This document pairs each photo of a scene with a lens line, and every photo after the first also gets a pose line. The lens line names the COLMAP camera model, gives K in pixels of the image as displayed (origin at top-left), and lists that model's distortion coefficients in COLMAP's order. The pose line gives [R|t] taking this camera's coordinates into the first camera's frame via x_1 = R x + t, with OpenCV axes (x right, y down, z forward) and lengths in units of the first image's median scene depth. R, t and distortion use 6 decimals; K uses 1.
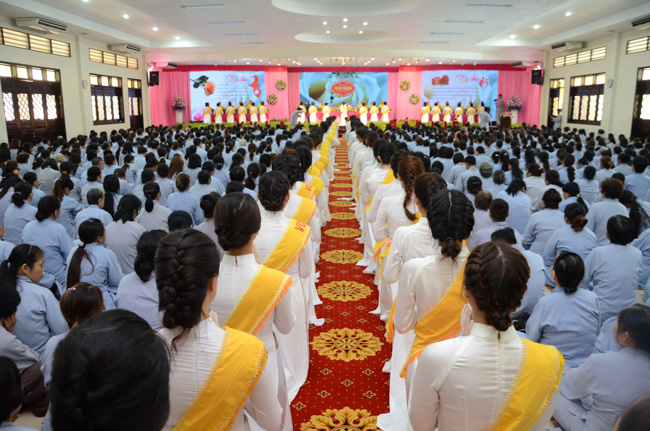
lens RADIAL K [[529.1, 0, 342.4], [0, 529.1, 210.7], [0, 0, 1]] dist [-0.124088, 0.101682]
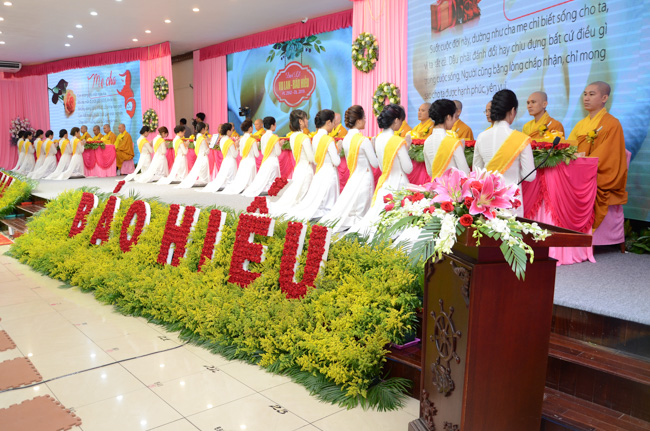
lens RADIAL K [[529.1, 0, 327.5], [0, 529.1, 214.1], [0, 0, 1]] dist [-0.124088, 0.101682]
pose [[0.673951, 0.106762, -0.731021, 0.305092], [-0.133156, 0.990852, 0.021948, -0.165300], [0.726677, 0.082548, 0.682002, 0.824913]]
